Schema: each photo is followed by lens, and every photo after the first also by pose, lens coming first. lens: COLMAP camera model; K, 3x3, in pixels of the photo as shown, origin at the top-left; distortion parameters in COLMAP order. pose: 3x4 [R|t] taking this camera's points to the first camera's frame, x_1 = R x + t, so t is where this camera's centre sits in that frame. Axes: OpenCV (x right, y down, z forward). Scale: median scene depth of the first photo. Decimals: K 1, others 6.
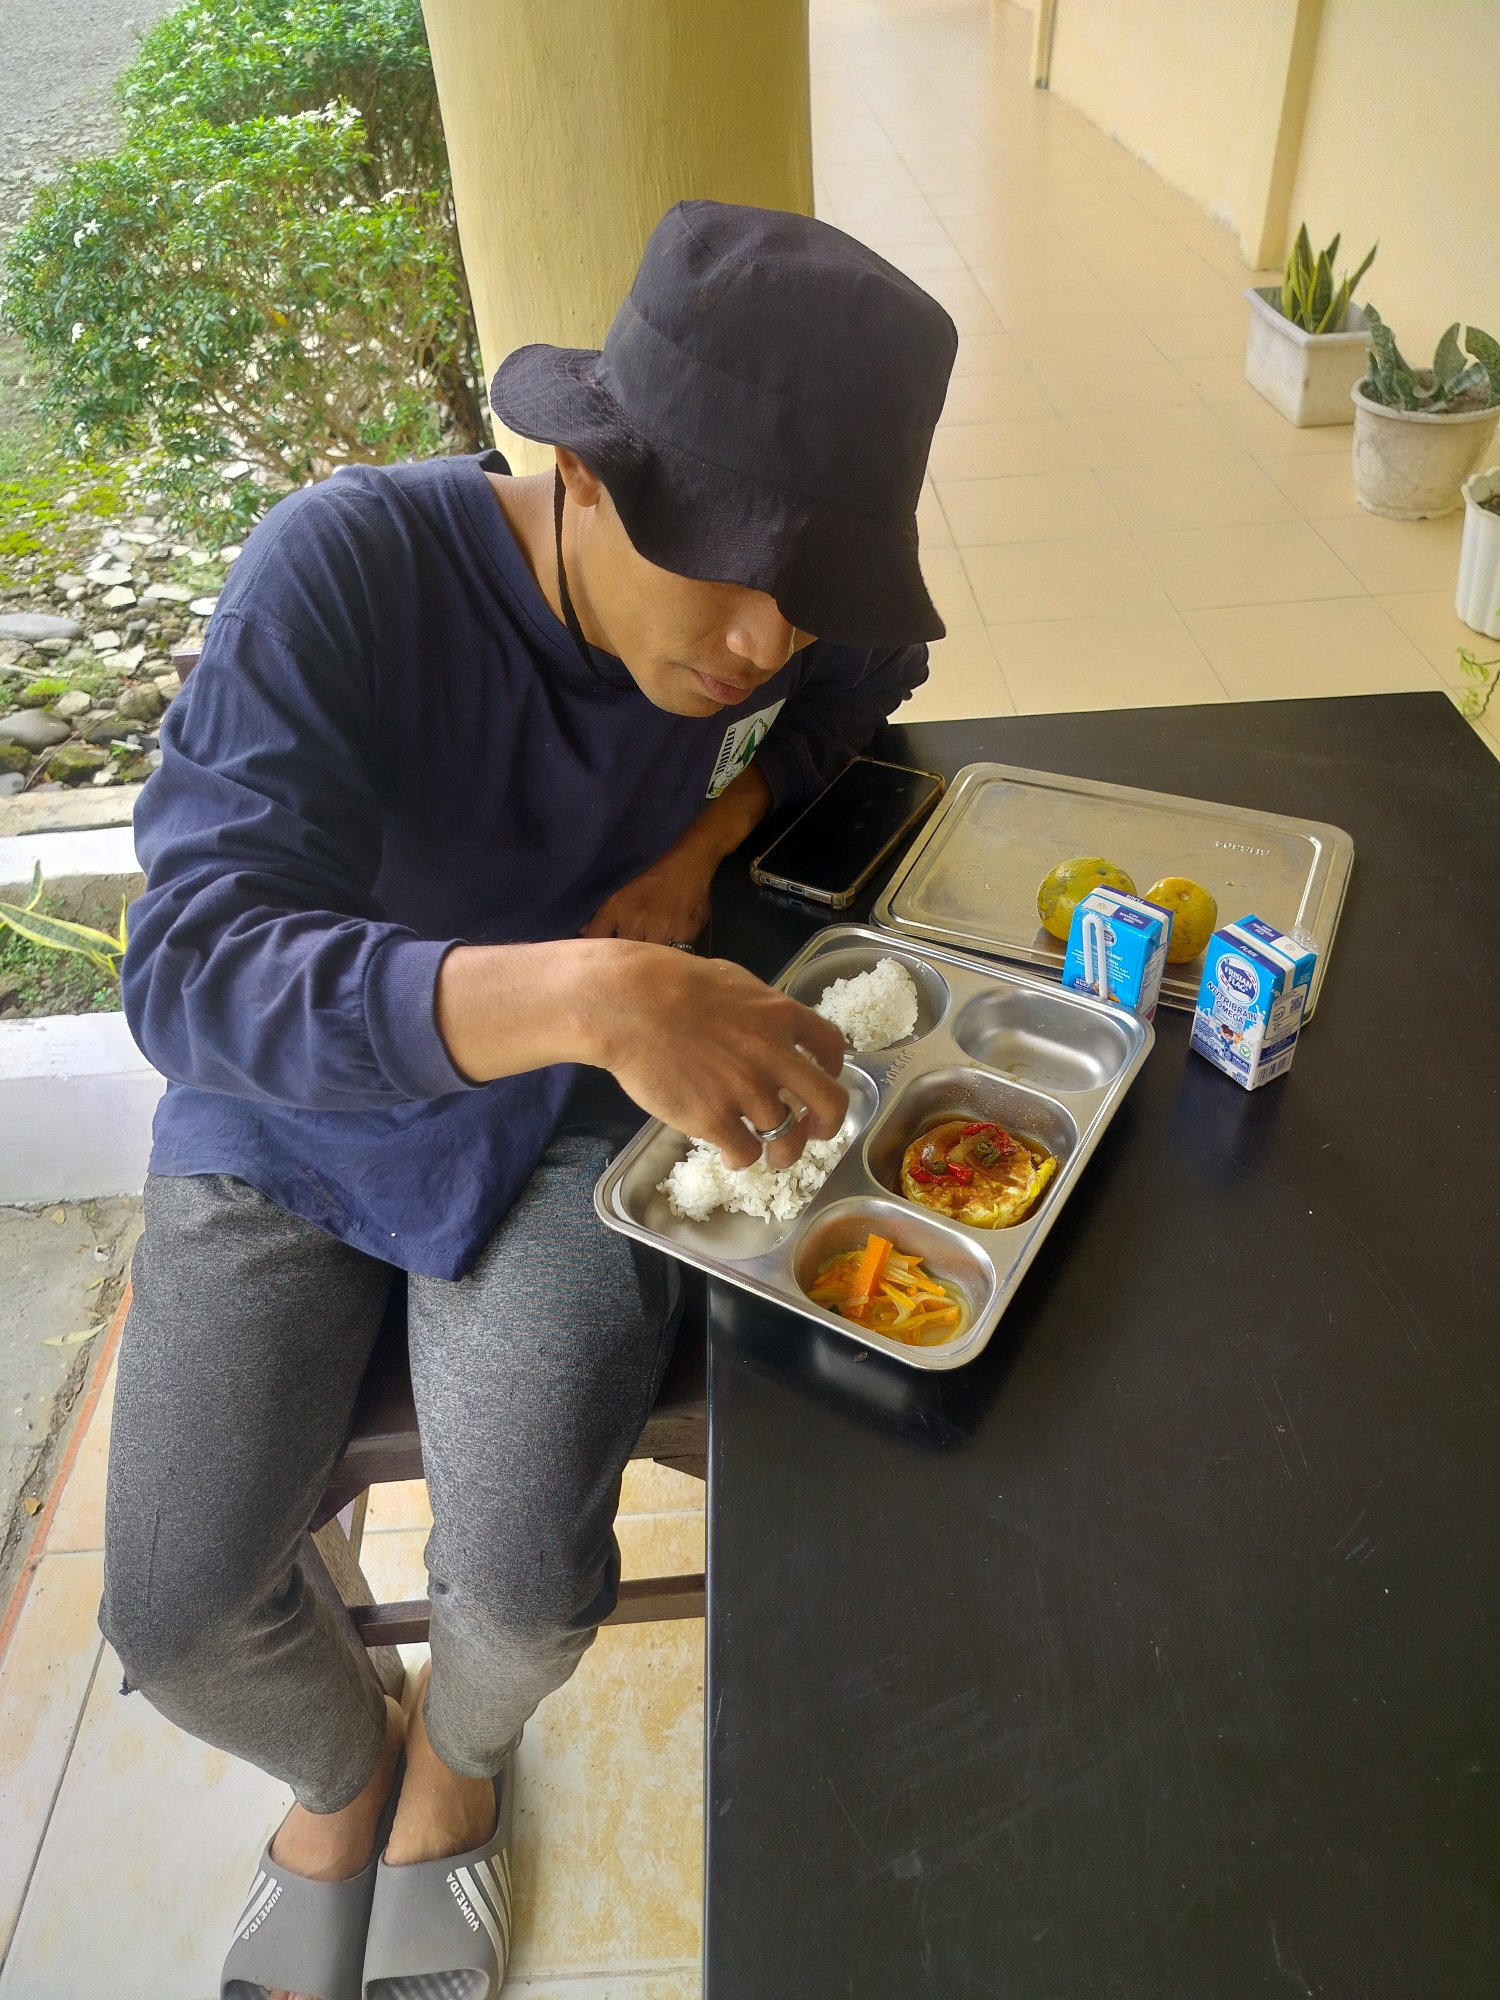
lens RADIAL K [[1403.7, 0, 750.0], [0, 1403.7, 1000.0], [0, 0, 1]] dist [0.046889, -0.048421]
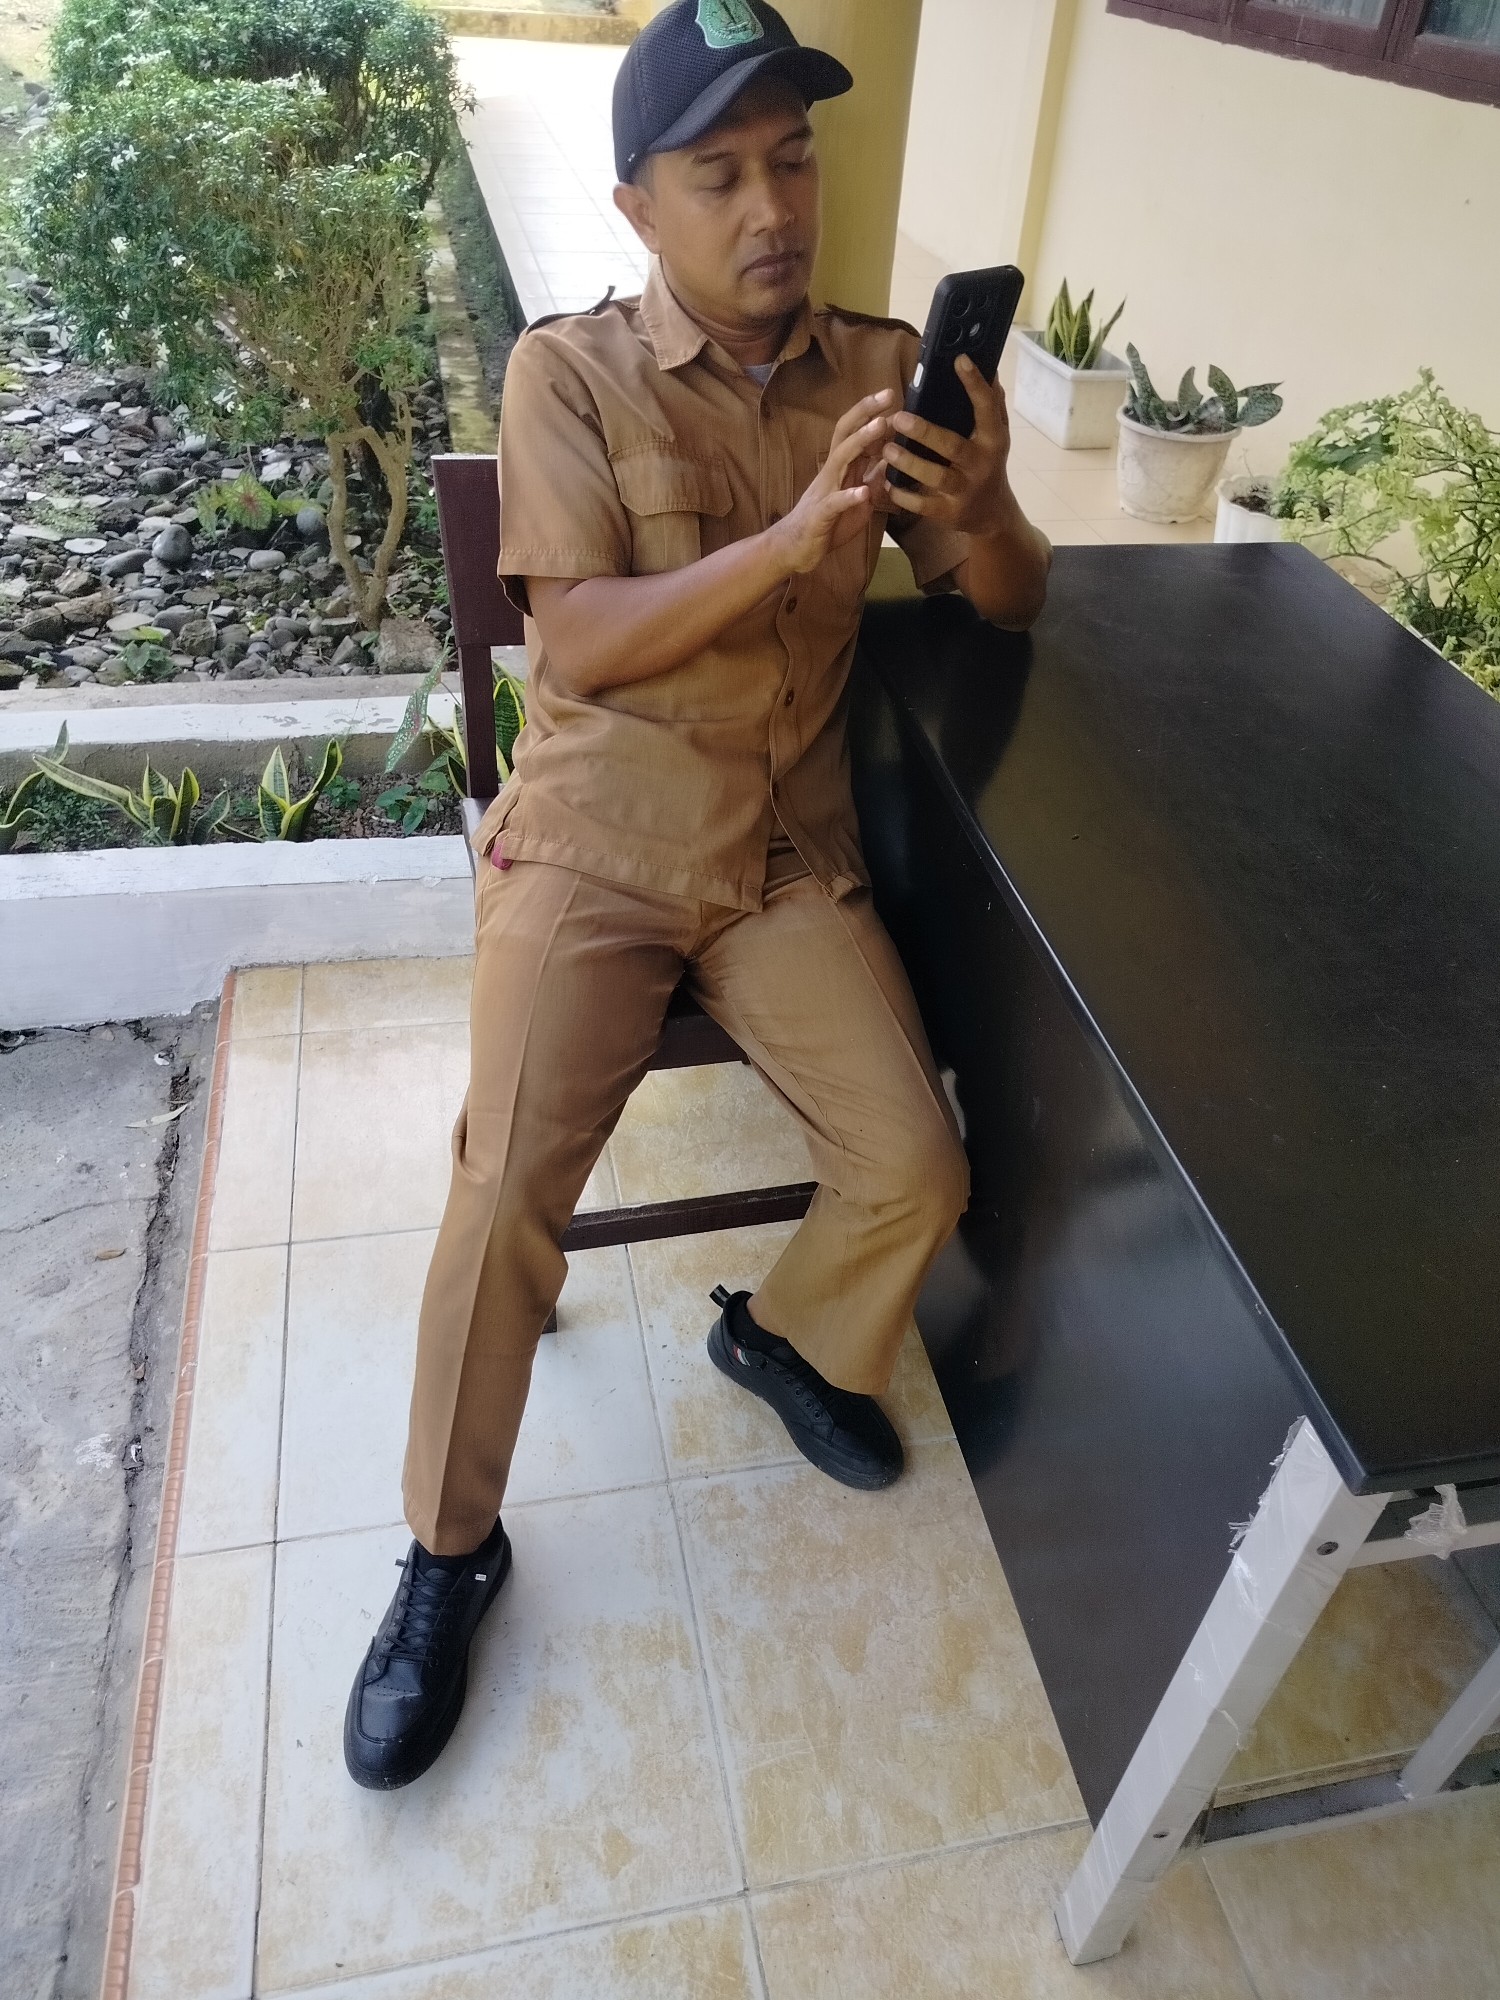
lens RADIAL K [[1403.7, 0, 750.0], [0, 1403.7, 1000.0], [0, 0, 1]] dist [0.046889, -0.048421]
pose [[0.980518, -0.012093, 0.196059, -0.124884], [0.017662, 0.999488, -0.026683, 0.096182], [-0.195636, 0.029626, 0.980229, -0.104094]]
